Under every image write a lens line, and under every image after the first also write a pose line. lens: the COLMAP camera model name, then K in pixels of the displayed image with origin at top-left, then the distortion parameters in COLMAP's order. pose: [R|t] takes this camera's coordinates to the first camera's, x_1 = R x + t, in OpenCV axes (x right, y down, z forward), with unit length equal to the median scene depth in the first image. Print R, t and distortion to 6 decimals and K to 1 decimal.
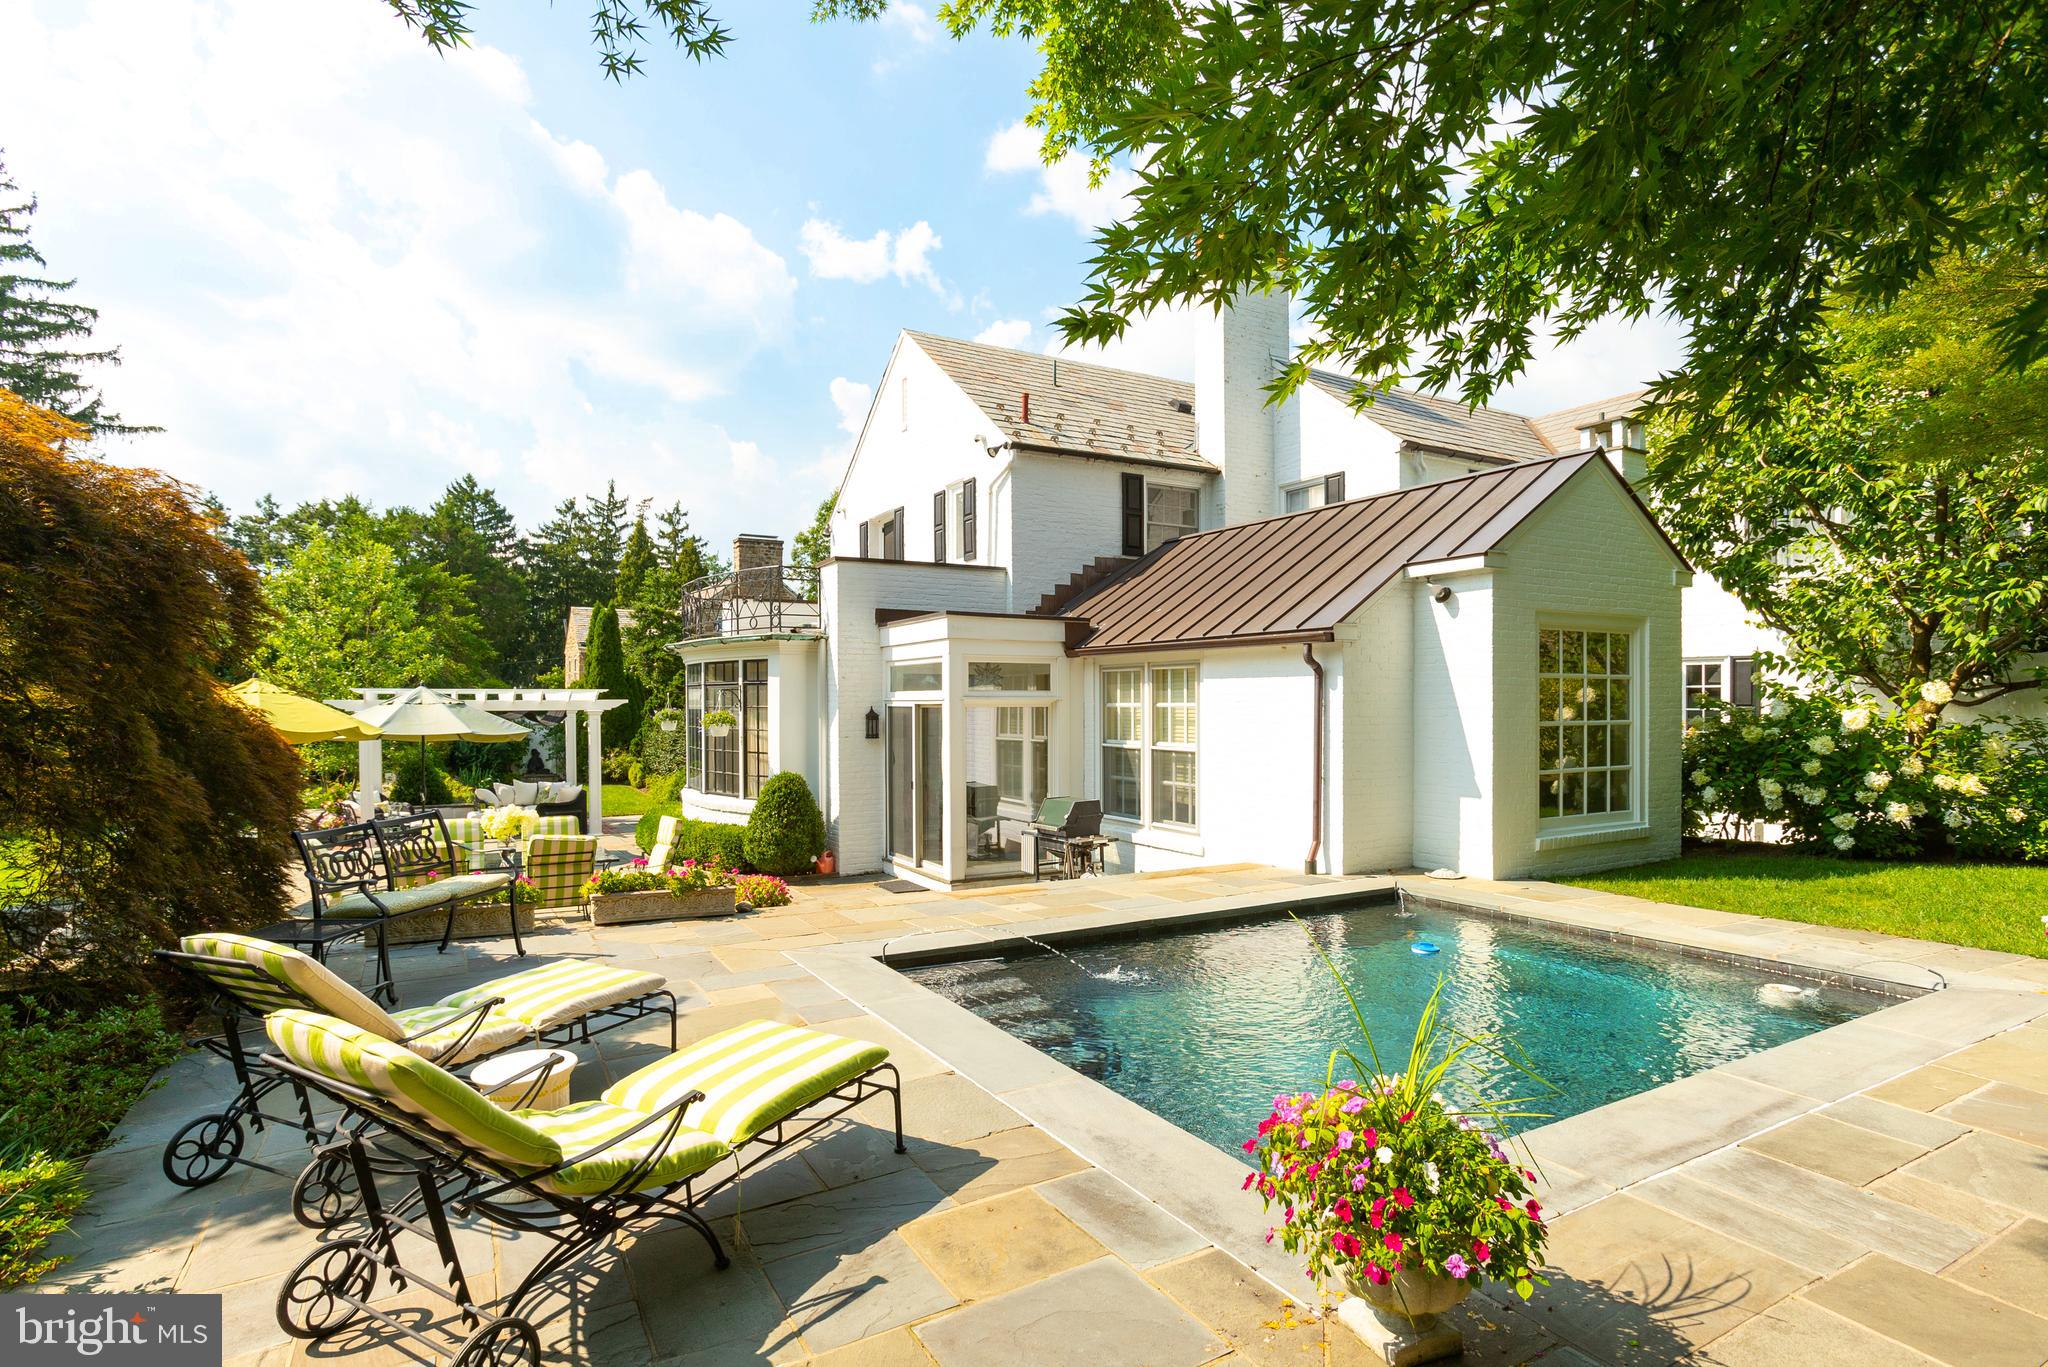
lens RADIAL K [[1031.3, 0, 1027.4], [0, 1031.3, 734.6], [0, 0, 1]] dist [-0.006126, 0.002307]
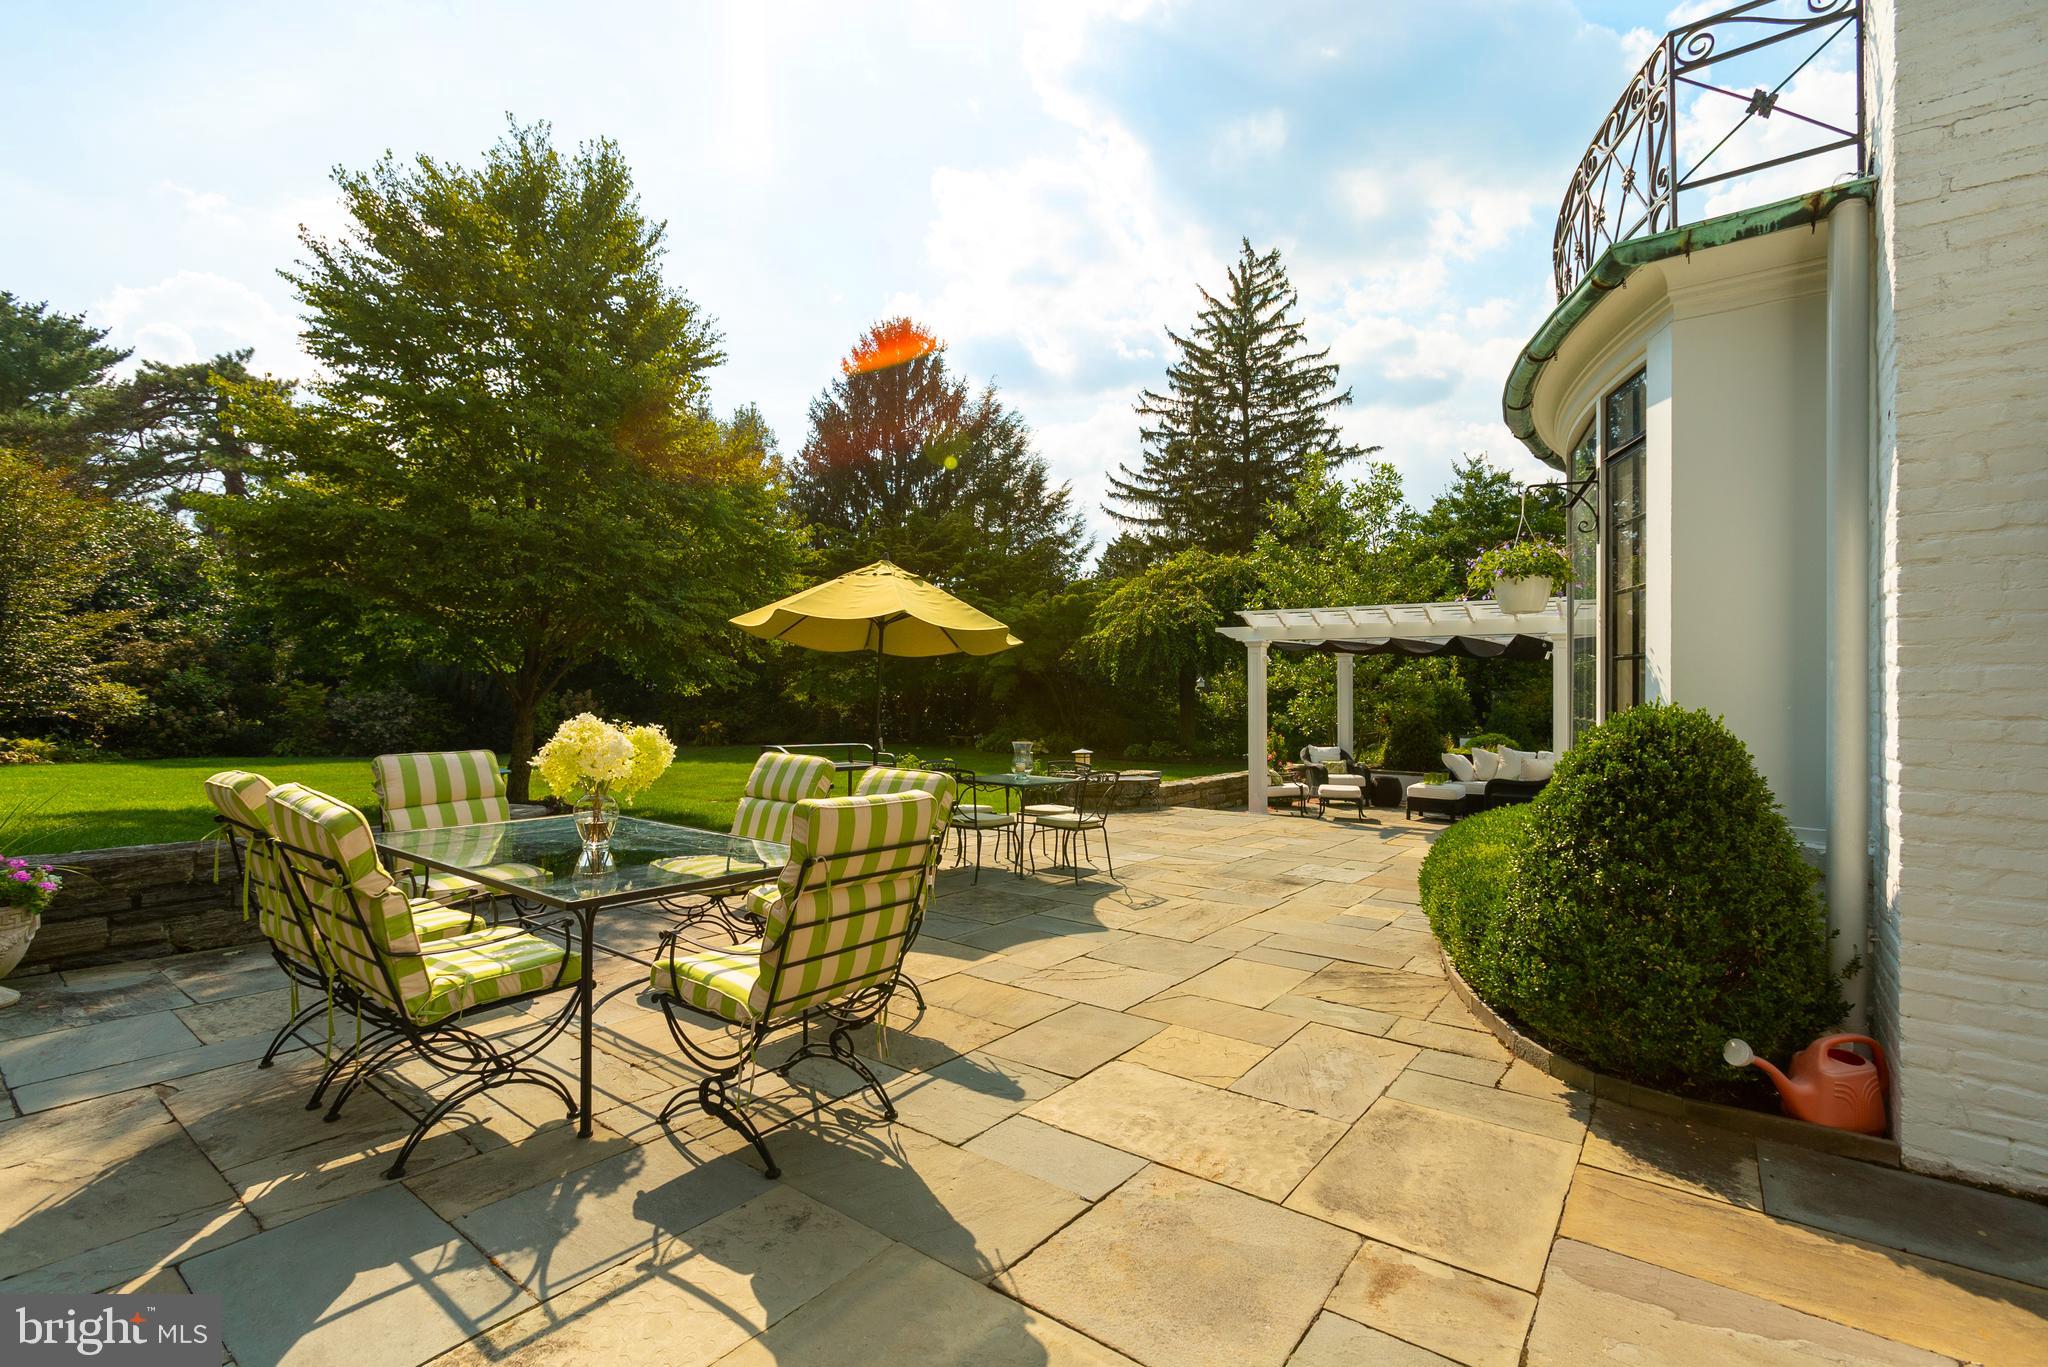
lens RADIAL K [[913.8, 0, 1025.6], [0, 913.8, 675.8], [0, 0, 1]] dist [-0.027861, 0.000588]
pose [[0.390395, -0.006806, -0.920622, -0.063982], [-0.036072, 0.999092, -0.022683, 0.034759], [0.919940, 0.042064, 0.389795, 0.640184]]
